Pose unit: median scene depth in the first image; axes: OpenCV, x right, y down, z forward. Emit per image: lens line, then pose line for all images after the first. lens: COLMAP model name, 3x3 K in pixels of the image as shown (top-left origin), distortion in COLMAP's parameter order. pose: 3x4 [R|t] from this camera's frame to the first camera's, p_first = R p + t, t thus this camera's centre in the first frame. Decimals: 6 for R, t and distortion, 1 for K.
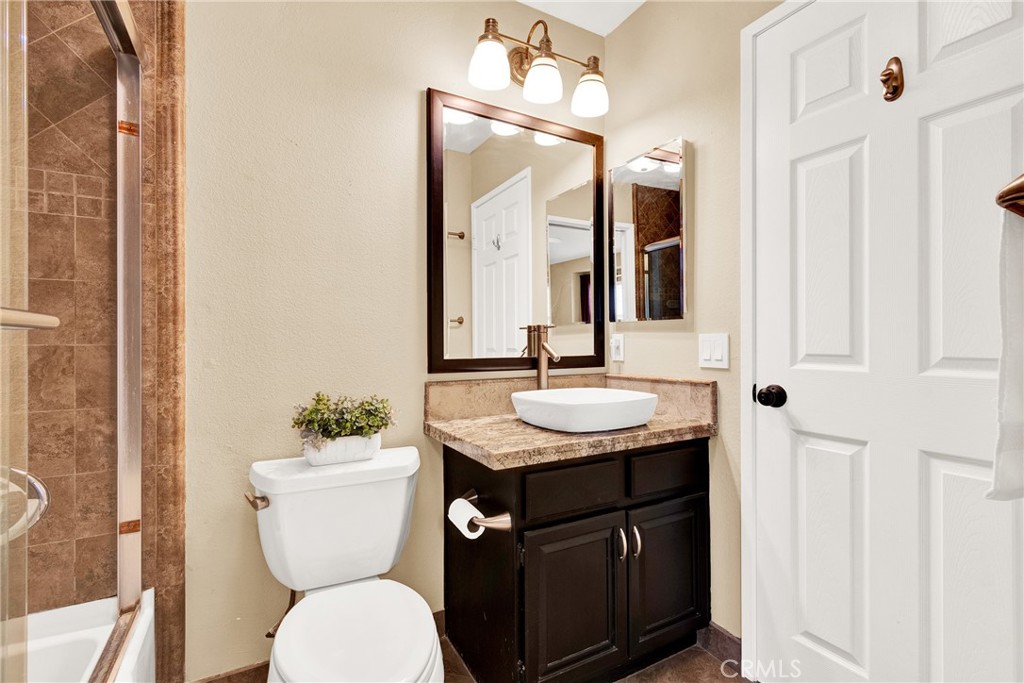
lens RADIAL K [[453.3, 0, 520.8], [0, 453.3, 340.1], [0, 0, 1]] dist [0.004987, -0.002987]
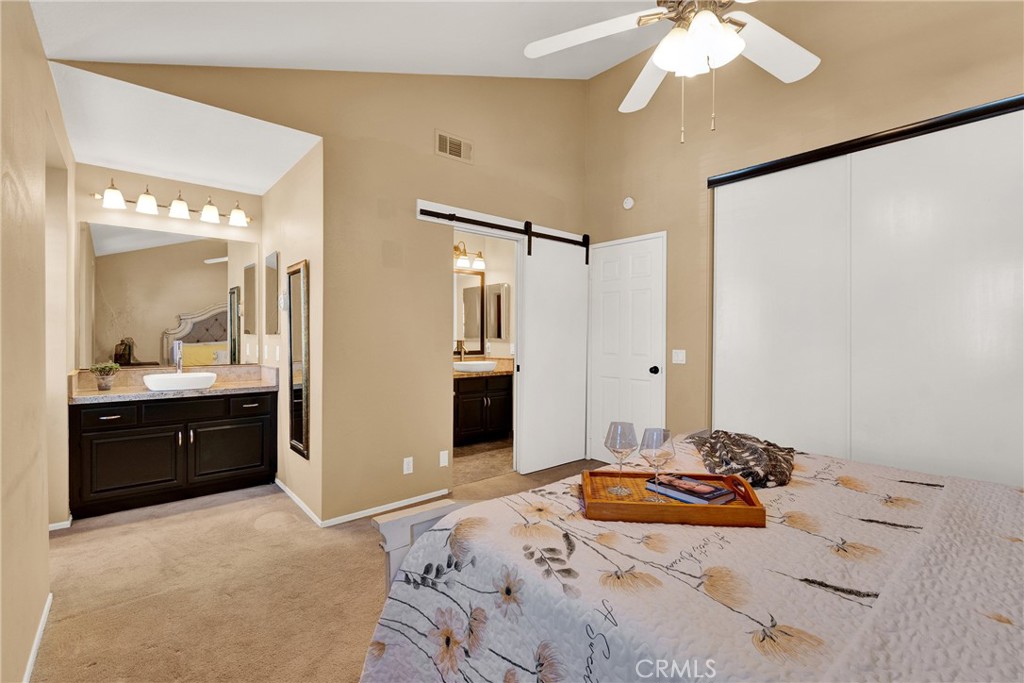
lens RADIAL K [[453.3, 0, 516.8], [0, 453.3, 339.9], [0, 0, 1]] dist [0.004987, -0.002987]
pose [[0.981022, 0.006199, 0.193799, -0.226328], [-0.008863, 0.999878, 0.012881, -0.097569], [-0.193696, -0.014354, 0.980957, -2.527386]]
